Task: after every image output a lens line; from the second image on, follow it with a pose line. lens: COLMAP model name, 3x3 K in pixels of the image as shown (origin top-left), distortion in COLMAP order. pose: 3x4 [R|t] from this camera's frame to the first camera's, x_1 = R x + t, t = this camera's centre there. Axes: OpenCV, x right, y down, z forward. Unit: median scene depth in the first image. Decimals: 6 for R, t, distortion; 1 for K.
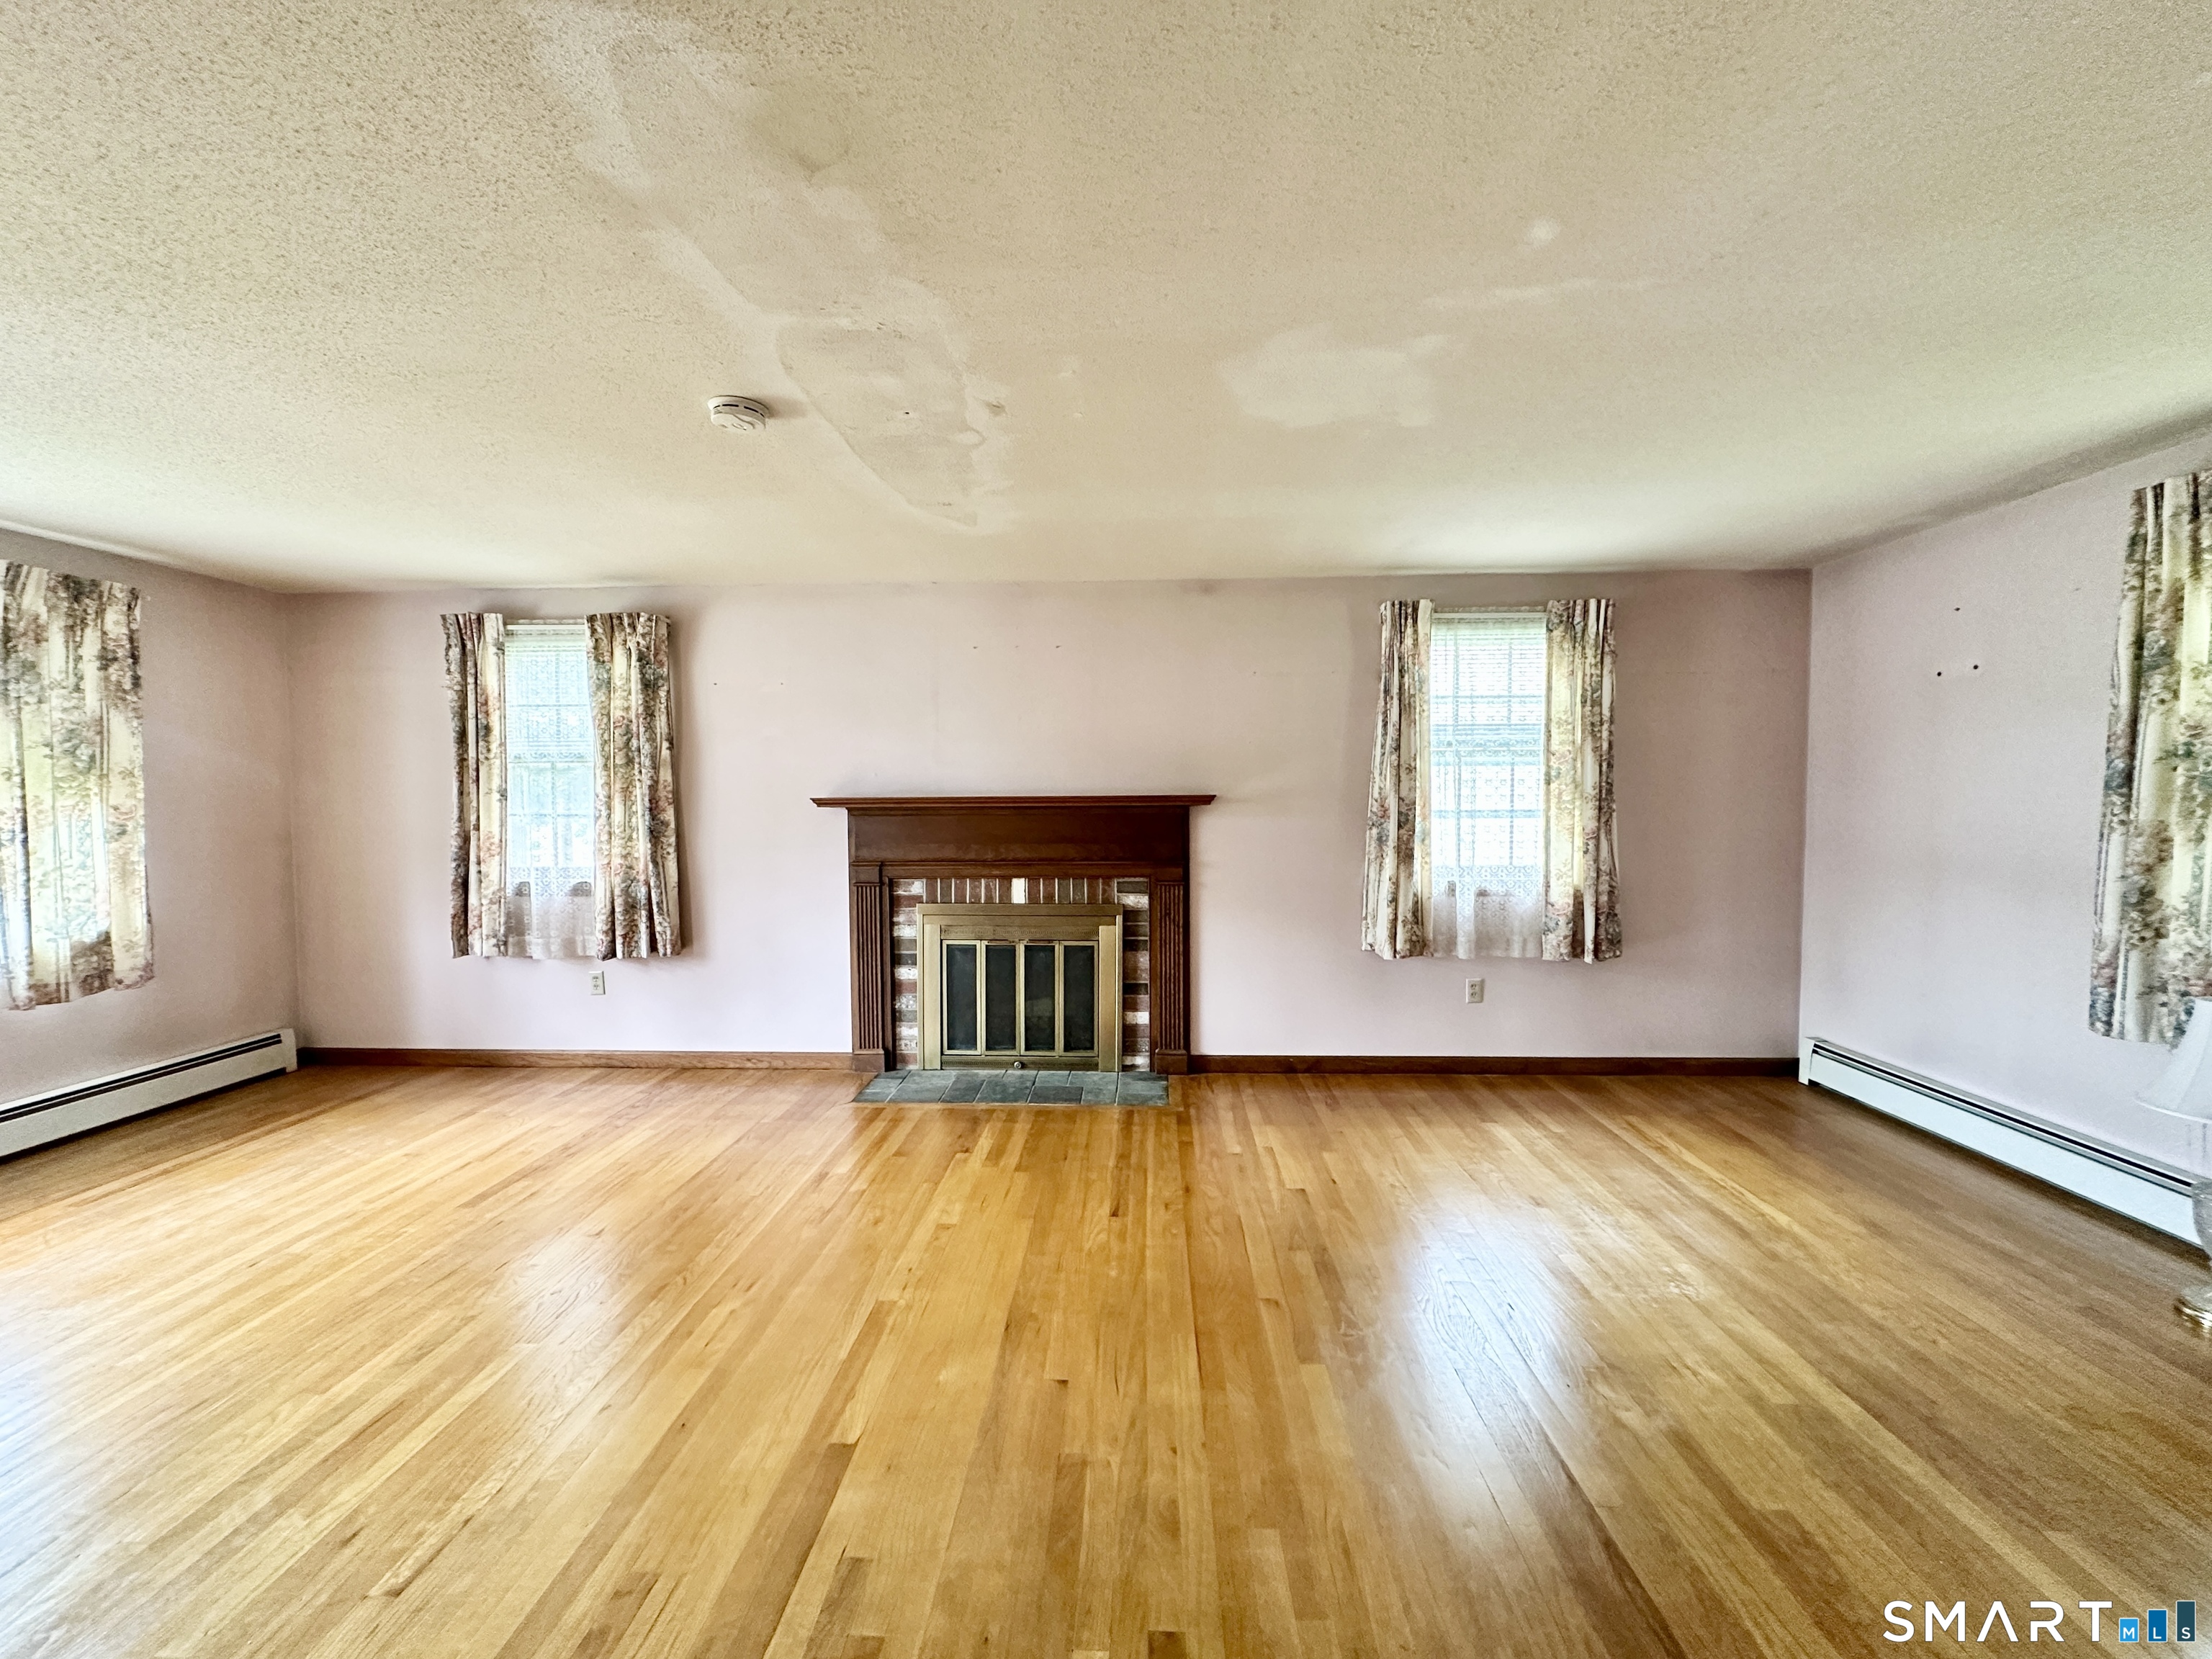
lens RADIAL K [[877.0, 0, 1108.8], [0, 877.0, 831.3], [0, 0, 1]] dist [-0.001775, -0.000034]
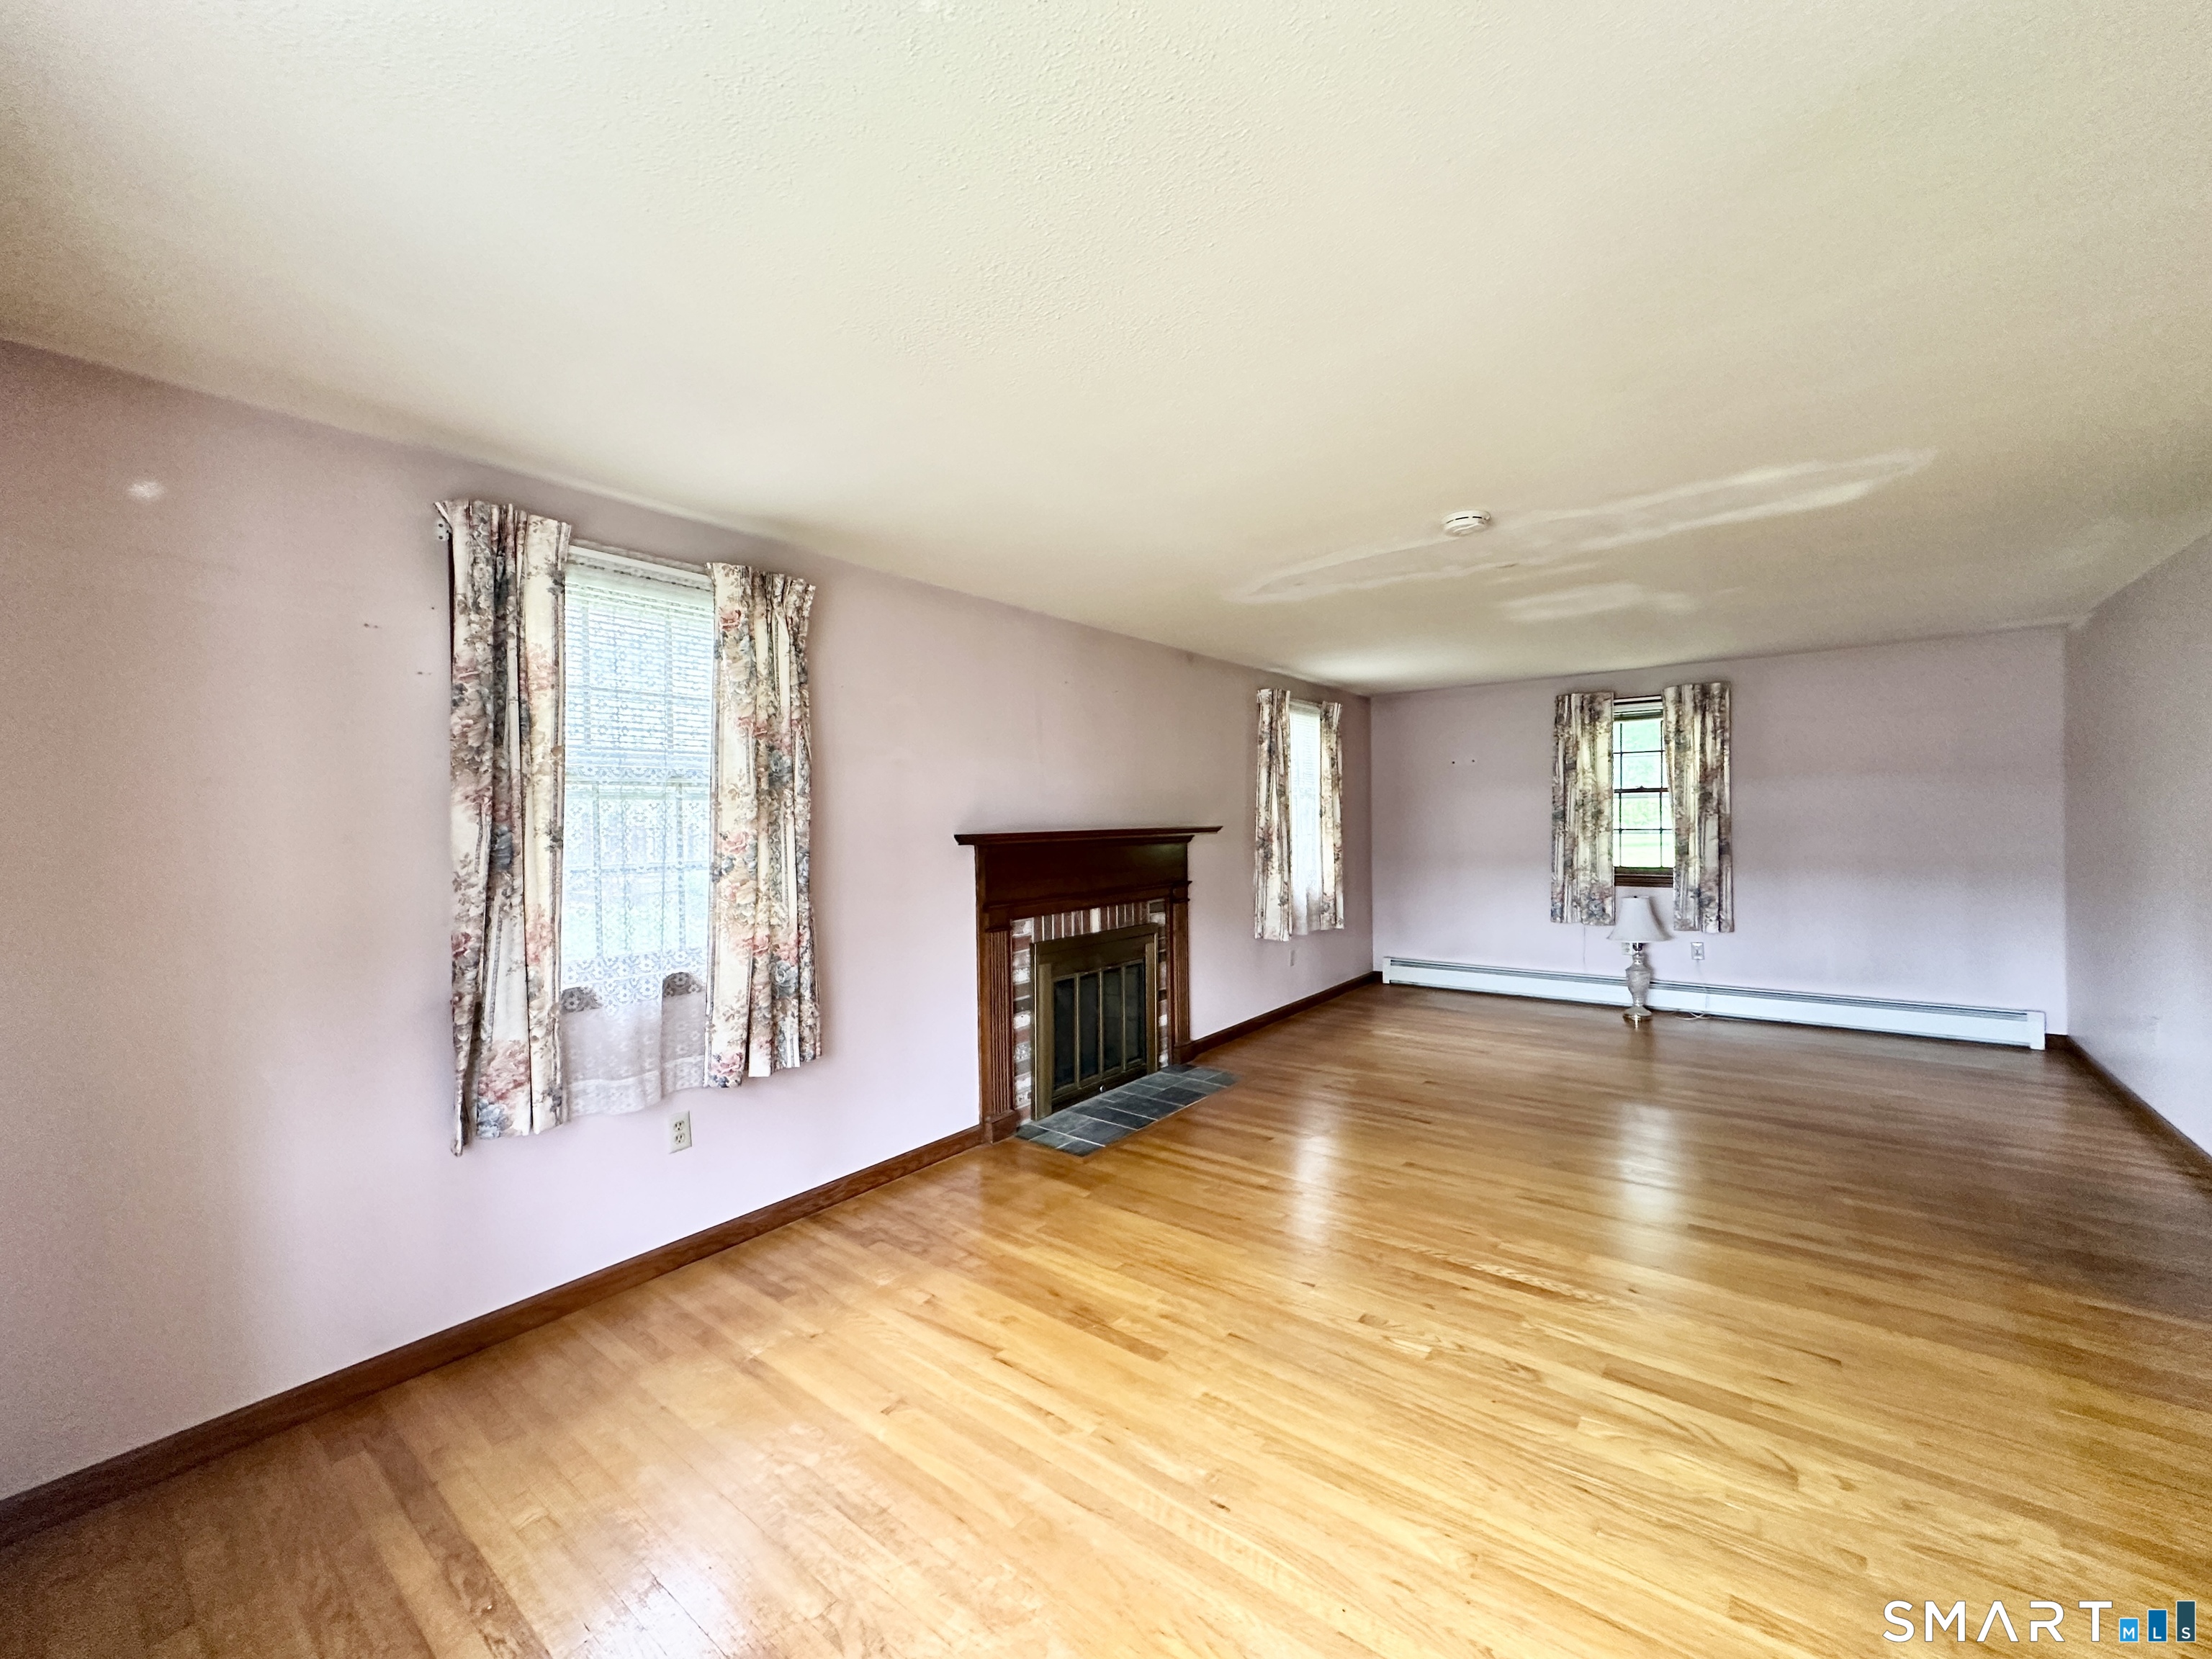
lens RADIAL K [[877.0, 0, 1108.8], [0, 877.0, 831.3], [0, 0, 1]] dist [-0.001775, -0.000034]
pose [[0.581639, -0.014158, 0.813324, -0.960734], [0.046294, 0.998804, -0.015720, -0.020815], [-0.812129, 0.046796, 0.581598, 0.386934]]
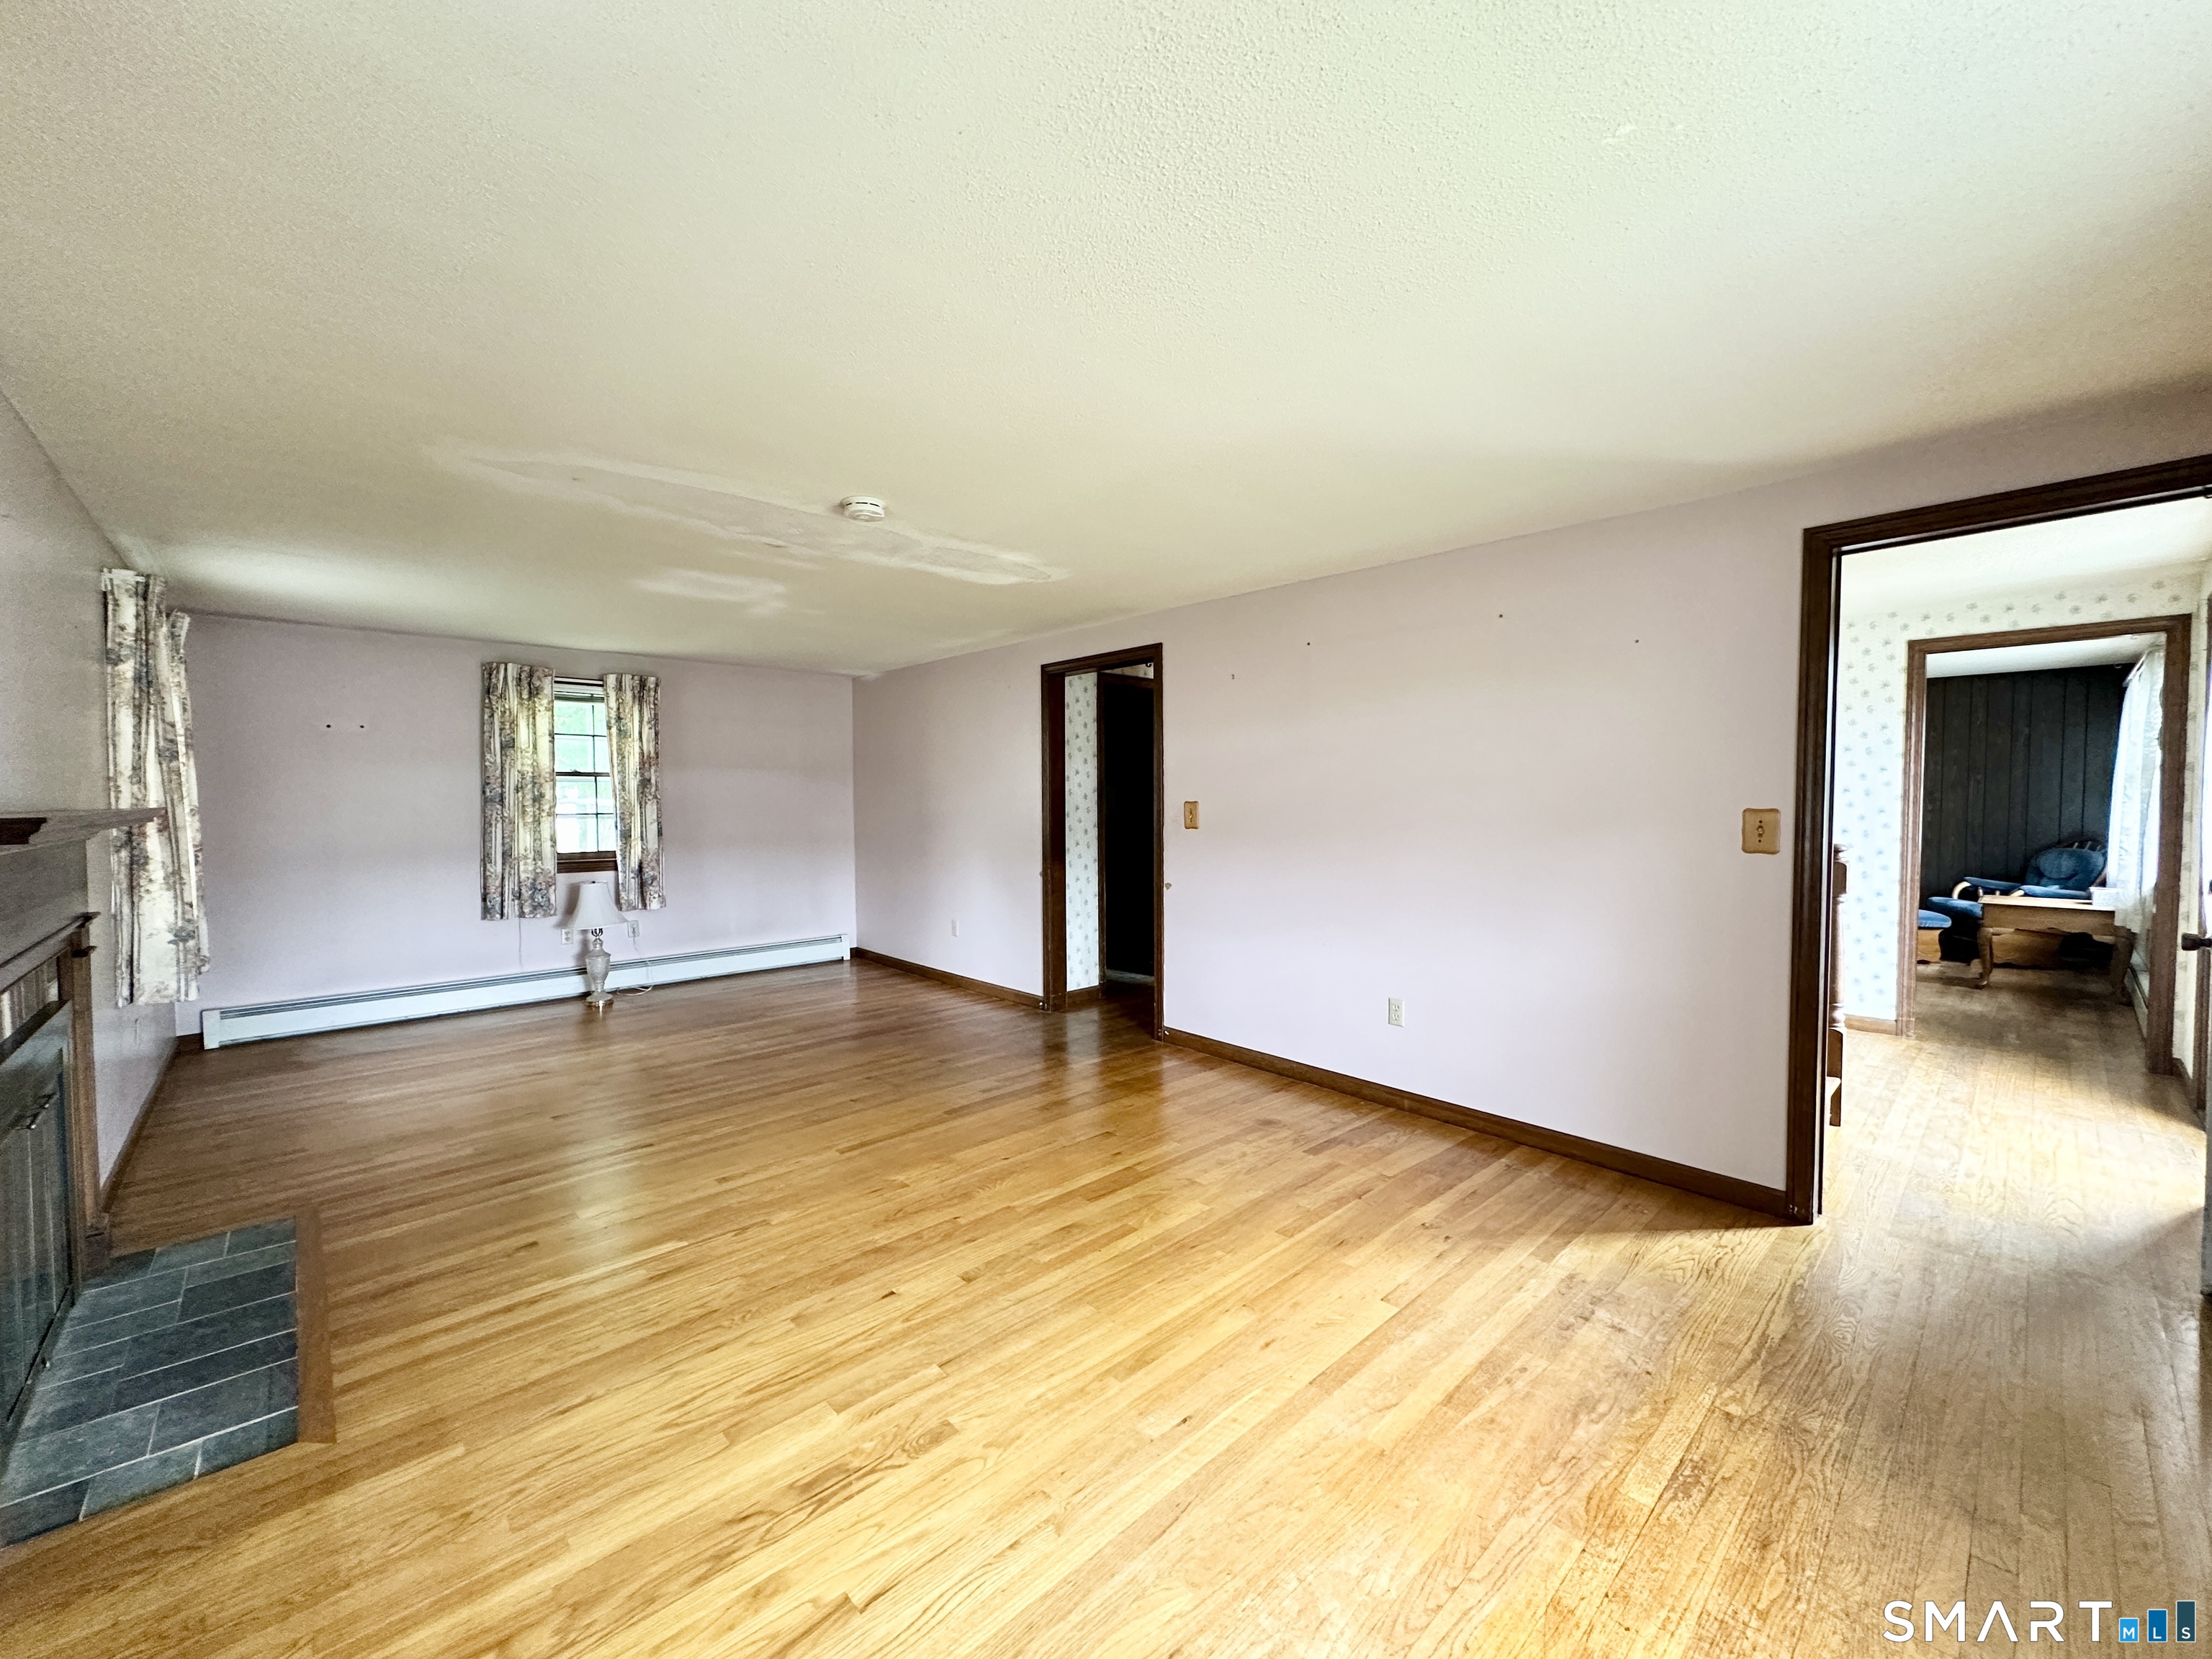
lens RADIAL K [[877.0, 0, 1108.8], [0, 877.0, 831.3], [0, 0, 1]] dist [-0.001775, -0.000034]
pose [[-0.712040, -0.019306, 0.701873, -0.878321], [0.036933, 0.997208, 0.064898, -0.038775], [-0.701167, 0.072133, -0.709339, 0.932609]]
